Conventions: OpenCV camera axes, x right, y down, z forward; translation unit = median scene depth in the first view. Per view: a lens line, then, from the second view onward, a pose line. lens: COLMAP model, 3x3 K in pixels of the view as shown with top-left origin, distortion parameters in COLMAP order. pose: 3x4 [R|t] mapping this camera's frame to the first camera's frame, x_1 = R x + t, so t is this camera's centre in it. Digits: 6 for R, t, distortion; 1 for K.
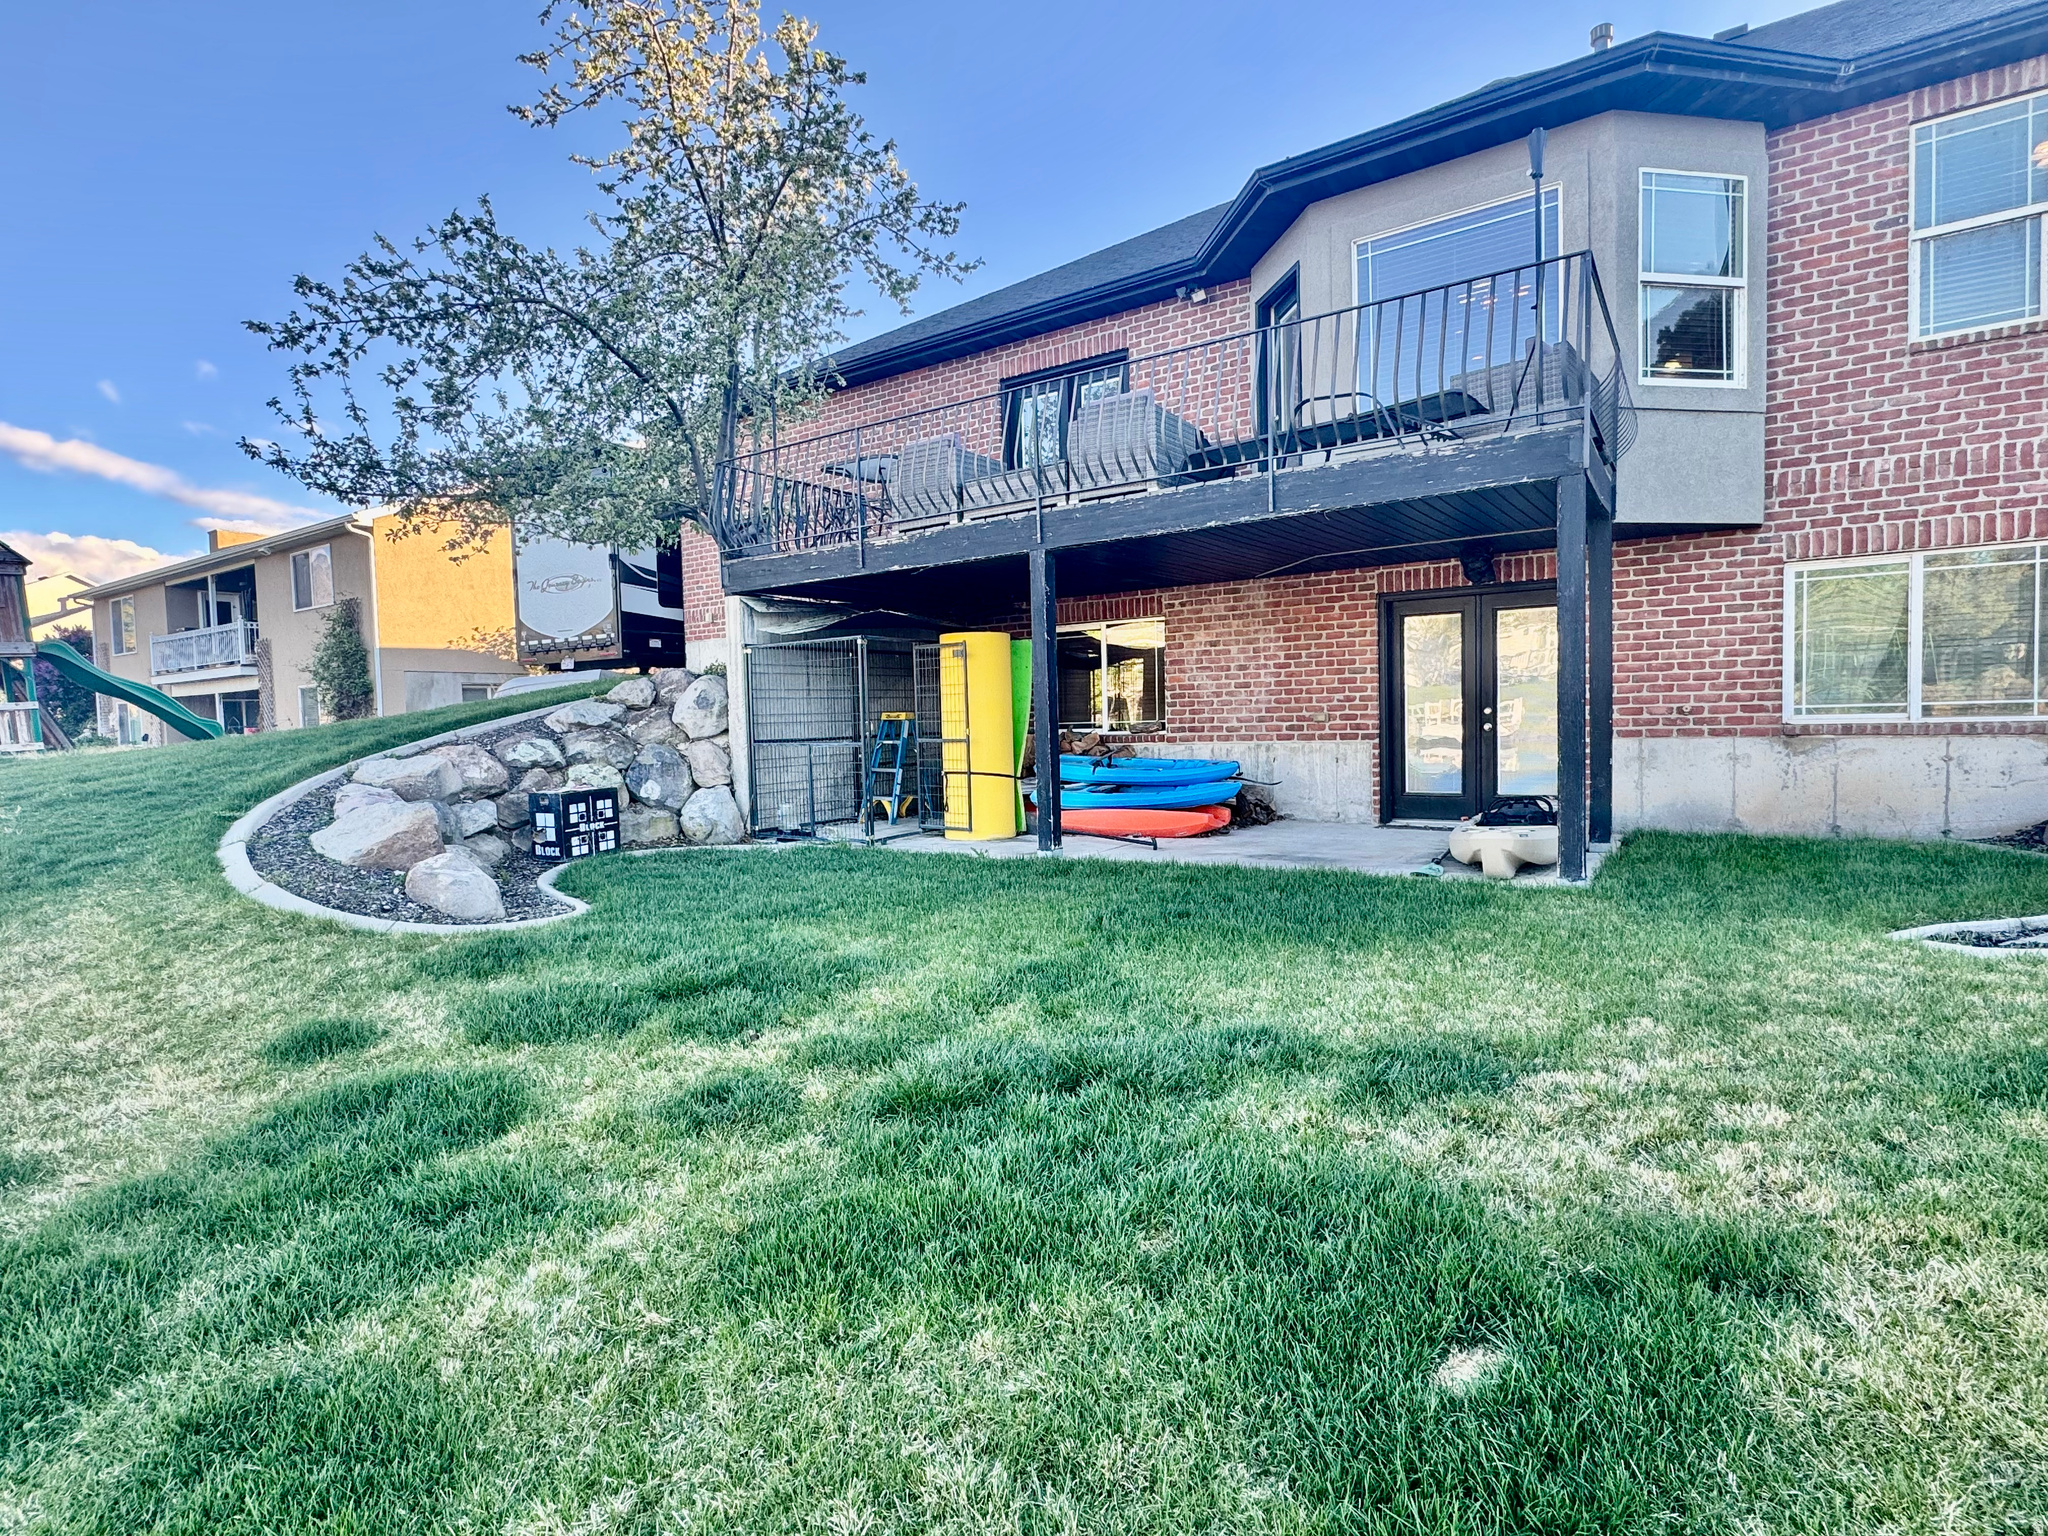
lens RADIAL K [[928.1, 0, 977.7], [0, 928.1, 758.5], [0, 0, 1]] dist [0.000622, -0.000058]
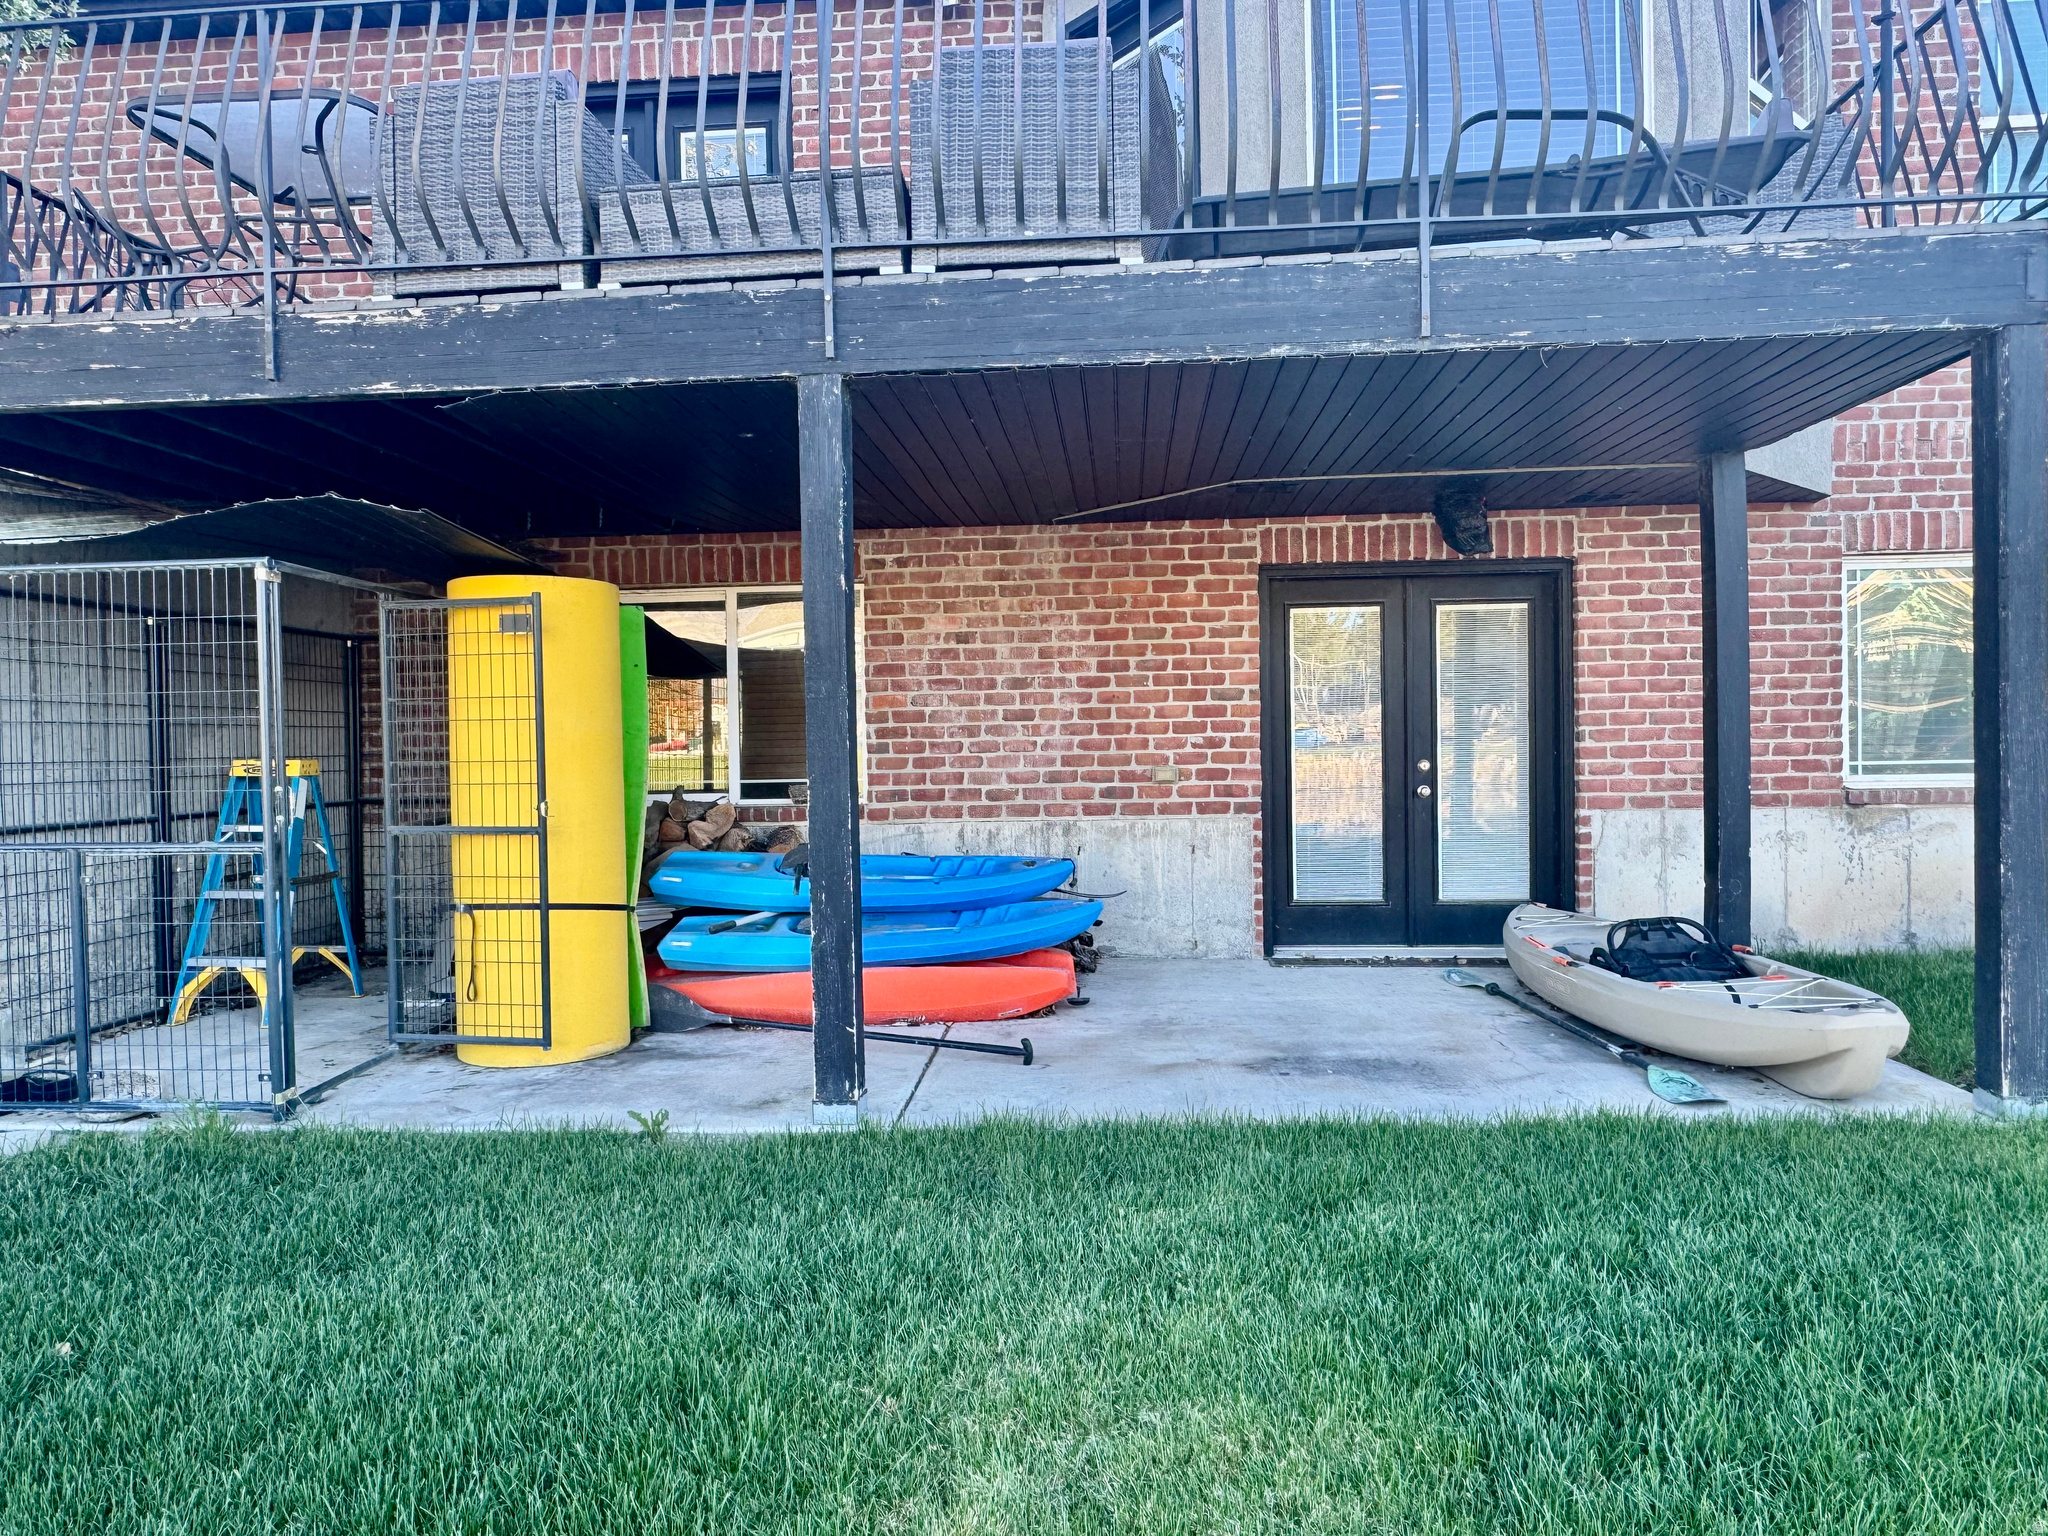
lens RADIAL K [[1326.6, 0, 1021.2], [0, 1326.6, 766.3], [0, 0, 1]] dist [-0.001762, 0.000769]
pose [[0.862580, 0.003774, 0.505906, -0.121402], [0.017718, 0.999133, -0.037662, -0.020783], [-0.505610, 0.041450, 0.861766, 0.351921]]
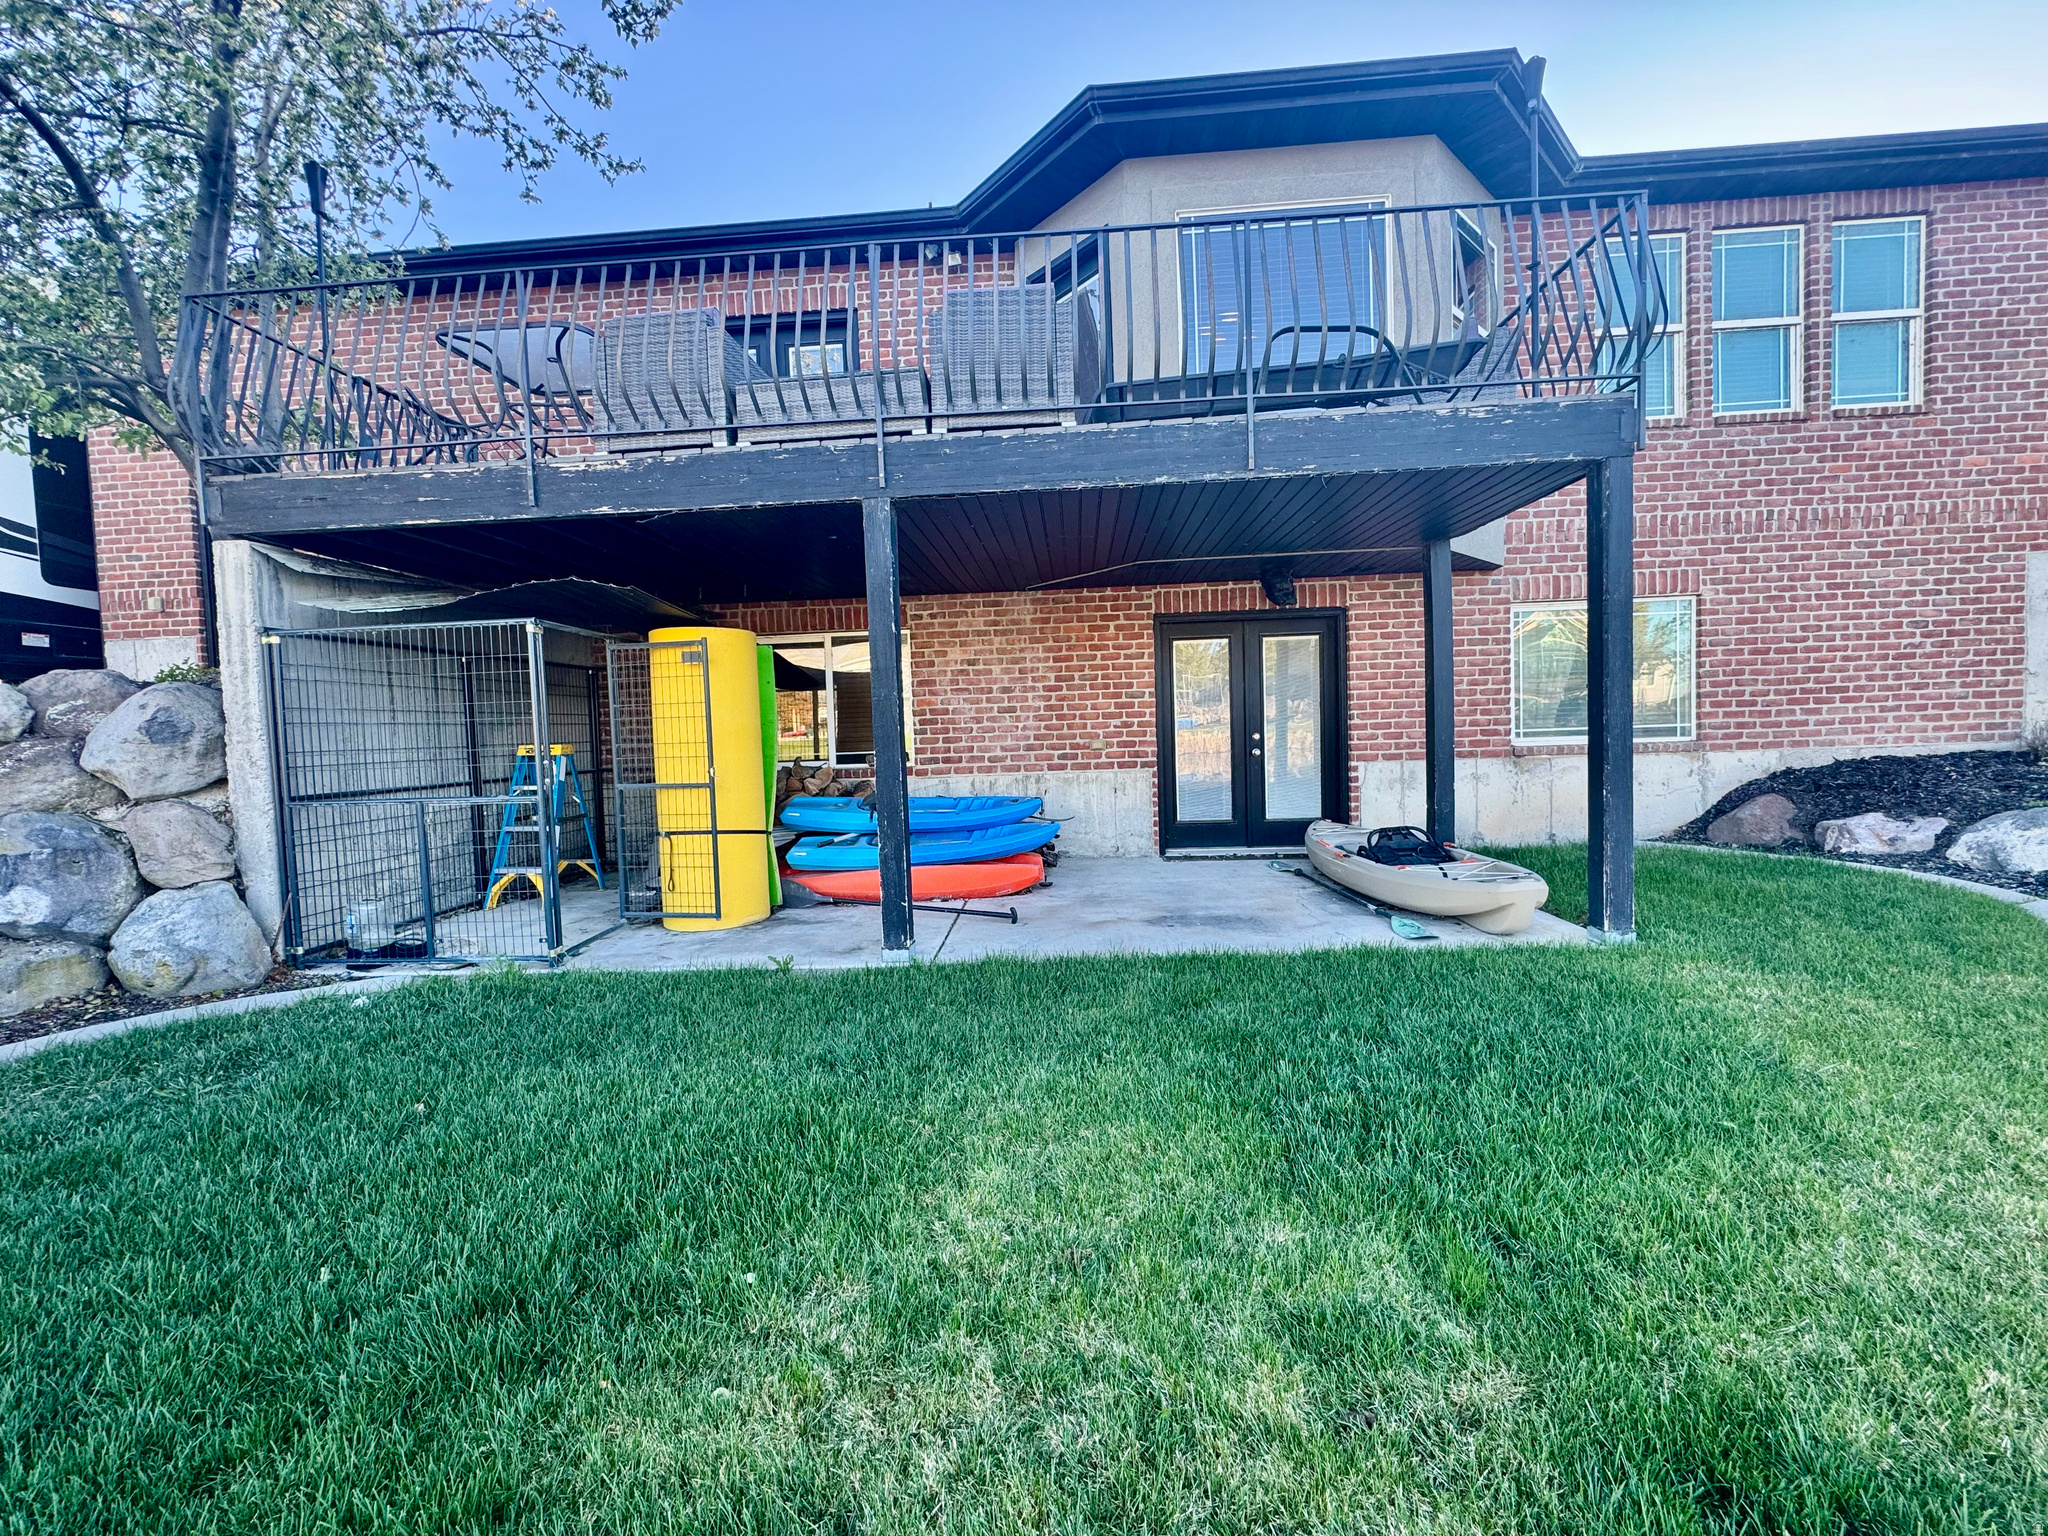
lens RADIAL K [[816.7, 0, 1023.4], [0, 816.7, 765.1], [0, 0, 1]] dist [-0.001394, -0.000126]
pose [[0.855777, -0.025114, 0.516735, -0.117958], [0.034956, 0.999345, -0.009323, -0.019539], [-0.516163, 0.026041, 0.856095, 0.350533]]
